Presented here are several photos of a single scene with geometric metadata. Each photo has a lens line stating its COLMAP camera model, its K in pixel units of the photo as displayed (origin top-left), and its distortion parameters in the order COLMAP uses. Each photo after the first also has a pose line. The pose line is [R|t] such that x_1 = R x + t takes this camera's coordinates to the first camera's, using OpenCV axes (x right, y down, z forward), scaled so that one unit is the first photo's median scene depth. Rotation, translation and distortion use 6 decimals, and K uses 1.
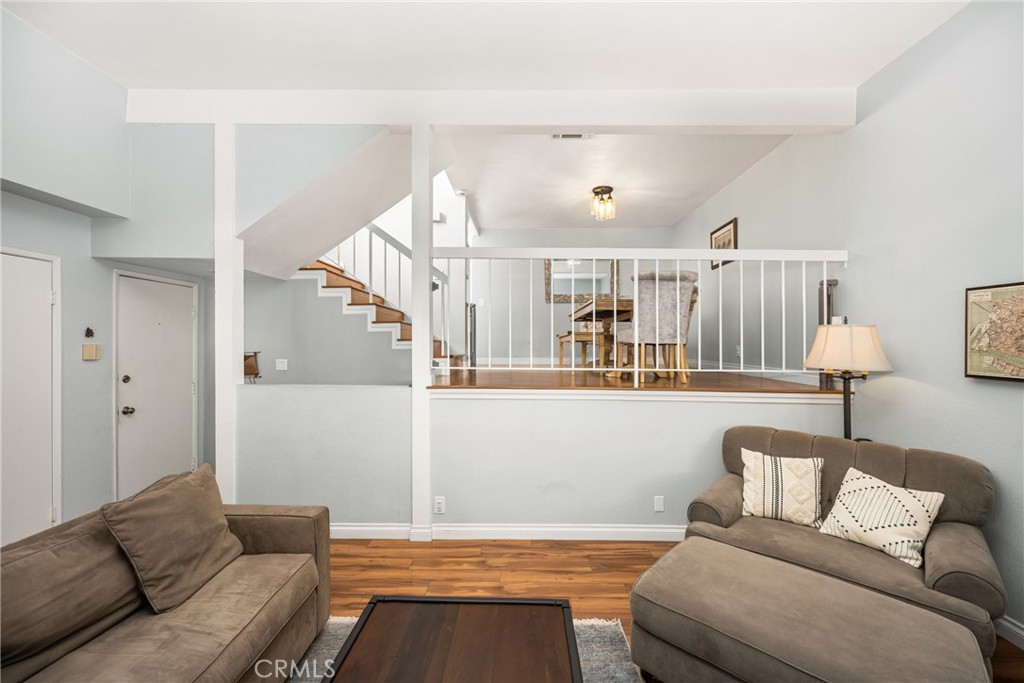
lens RADIAL K [[411.3, 0, 508.9], [0, 411.3, 341.1], [0, 0, 1]] dist [-0.000032, -0.001054]
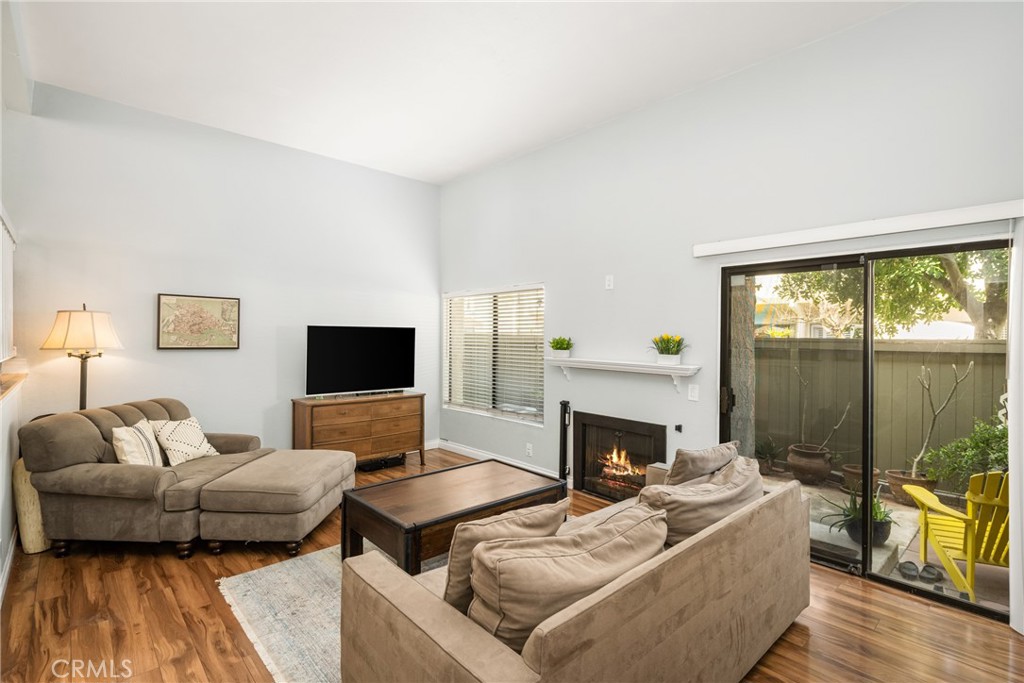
lens RADIAL K [[483.1, 0, 511.4], [0, 483.1, 337.4], [0, 0, 1]] dist [0.001228, -0.000087]
pose [[-0.696860, -0.016050, 0.717028, -0.869806], [-0.016838, 0.999840, 0.006016, 0.005428], [-0.717010, -0.007881, -0.697019, 0.975883]]
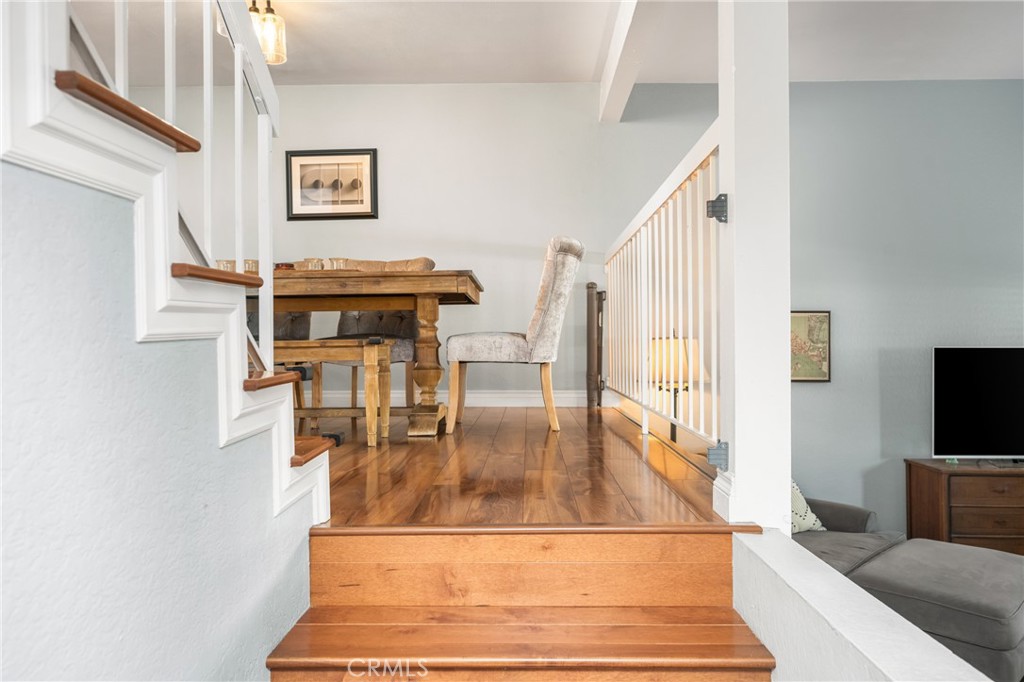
lens RADIAL K [[717.9, 0, 513.2], [0, 717.9, 346.2], [0, 0, 1]] dist [0.001781, -0.000707]
pose [[-0.011173, -0.003556, 0.999931, -0.776502], [0.001092, 0.999993, 0.003568, -0.021438], [-0.999937, 0.001131, -0.011169, 1.254441]]
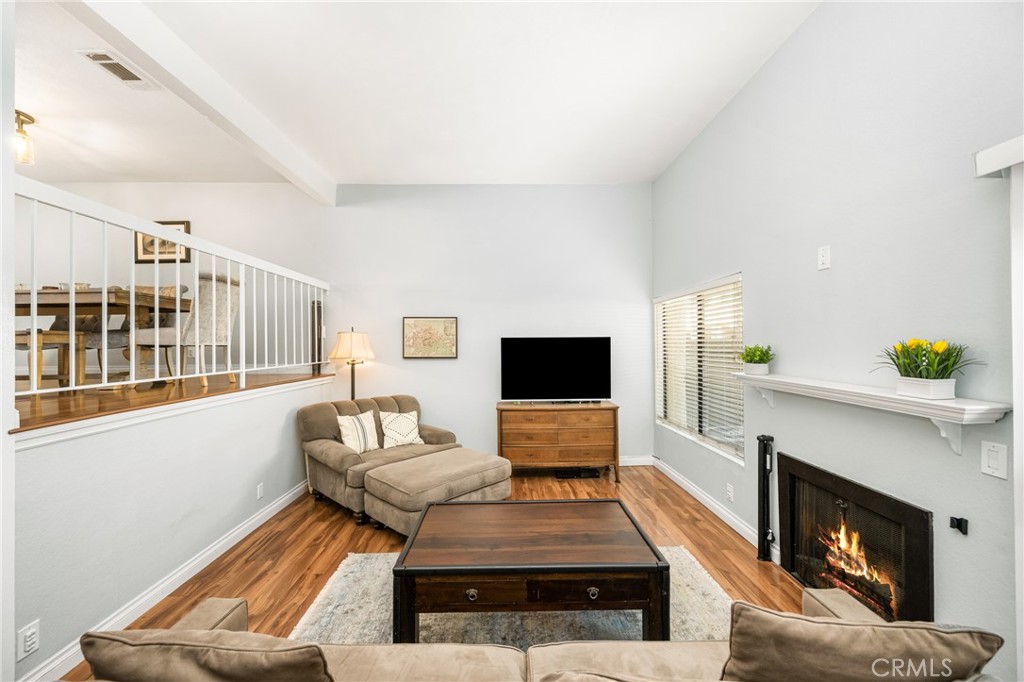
lens RADIAL K [[411.3, 0, 516.6], [0, 411.3, 343.8], [0, 0, 1]] dist [-0.000032, -0.001054]
pose [[-0.050417, -0.008170, 0.998695, -0.779736], [0.004340, 0.999955, 0.008400, -0.002893], [-0.998719, 0.004758, -0.050379, 0.382231]]
